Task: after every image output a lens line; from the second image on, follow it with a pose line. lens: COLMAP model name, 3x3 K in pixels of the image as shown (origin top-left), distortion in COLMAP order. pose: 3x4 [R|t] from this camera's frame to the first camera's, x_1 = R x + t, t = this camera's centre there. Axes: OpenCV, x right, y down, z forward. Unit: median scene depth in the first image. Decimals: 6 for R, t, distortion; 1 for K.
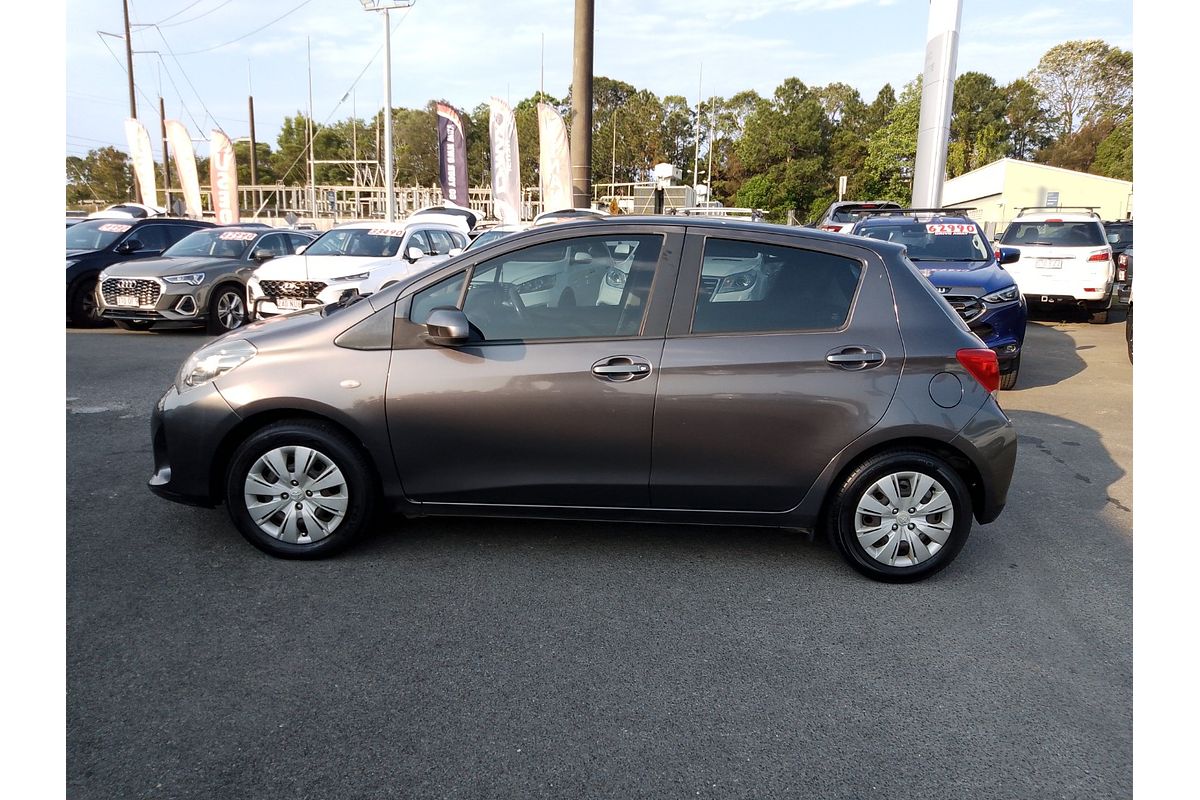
lens RADIAL K [[831.9, 0, 603.6], [0, 831.9, 388.0], [0, 0, 1]] dist [0.002929, -0.001239]
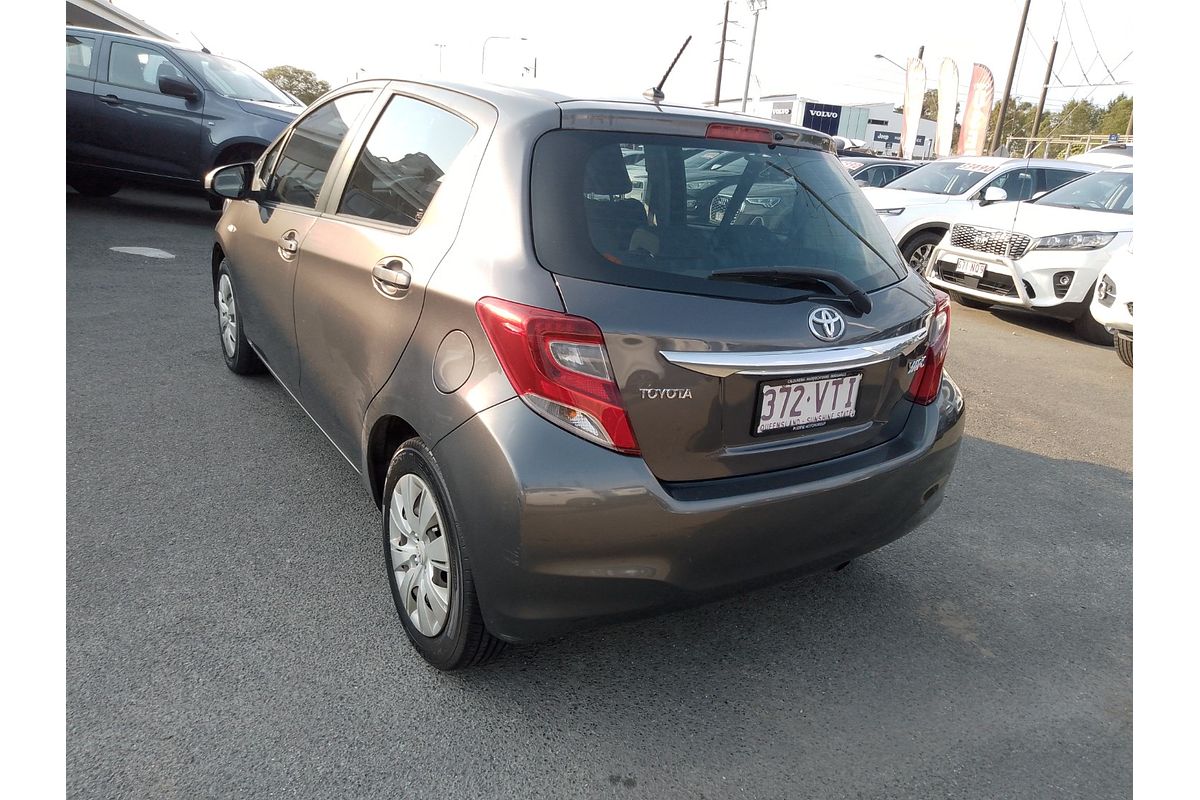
lens RADIAL K [[826.1, 0, 600.0], [0, 826.1, 400.0], [0, 0, 1]] dist [-0.004481, 0.000423]
pose [[0.492080, 0.272814, -0.826698, 0.892769], [-0.221378, 0.957624, 0.184249, -0.092845], [0.841932, 0.092347, 0.531623, 0.767271]]
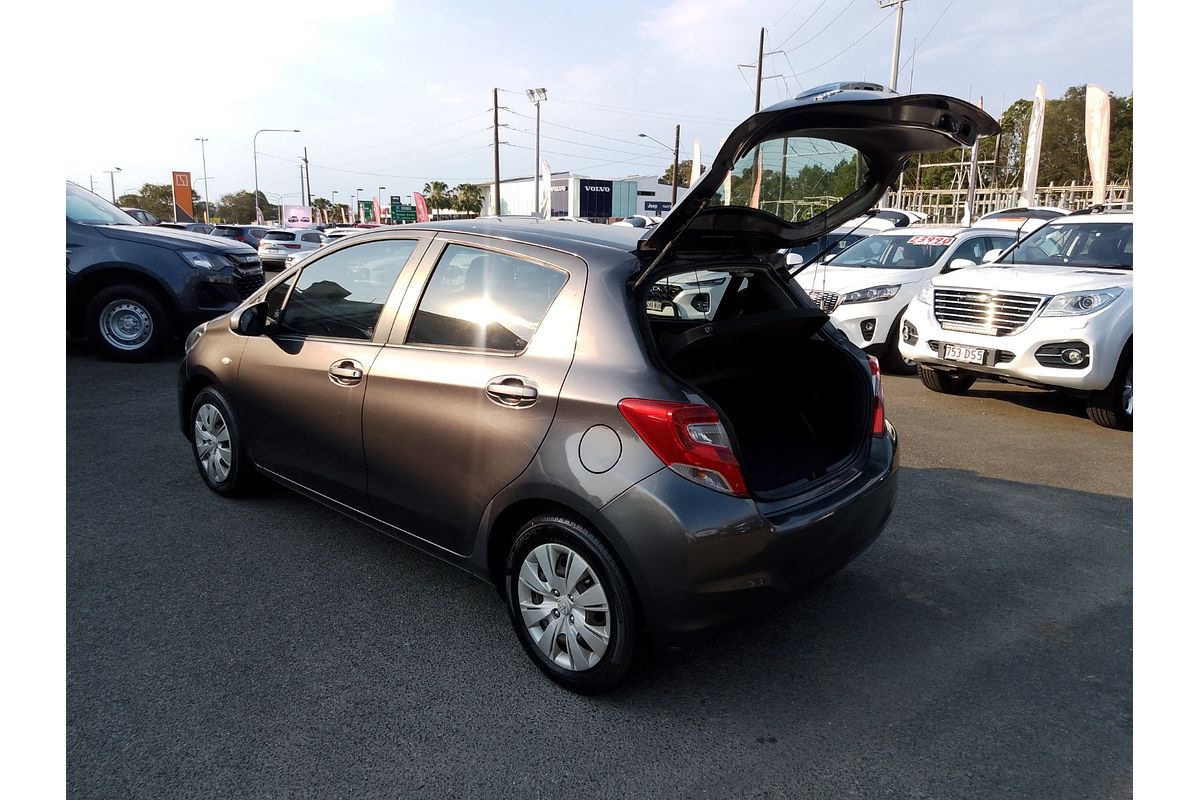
lens RADIAL K [[831.9, 0, 603.6], [0, 831.9, 388.0], [0, 0, 1]] dist [0.002929, -0.001239]
pose [[0.709971, 0.118779, -0.694141, 0.892977], [-0.123312, 0.991413, 0.043523, -0.081445], [0.693351, 0.054696, 0.718522, 0.455608]]
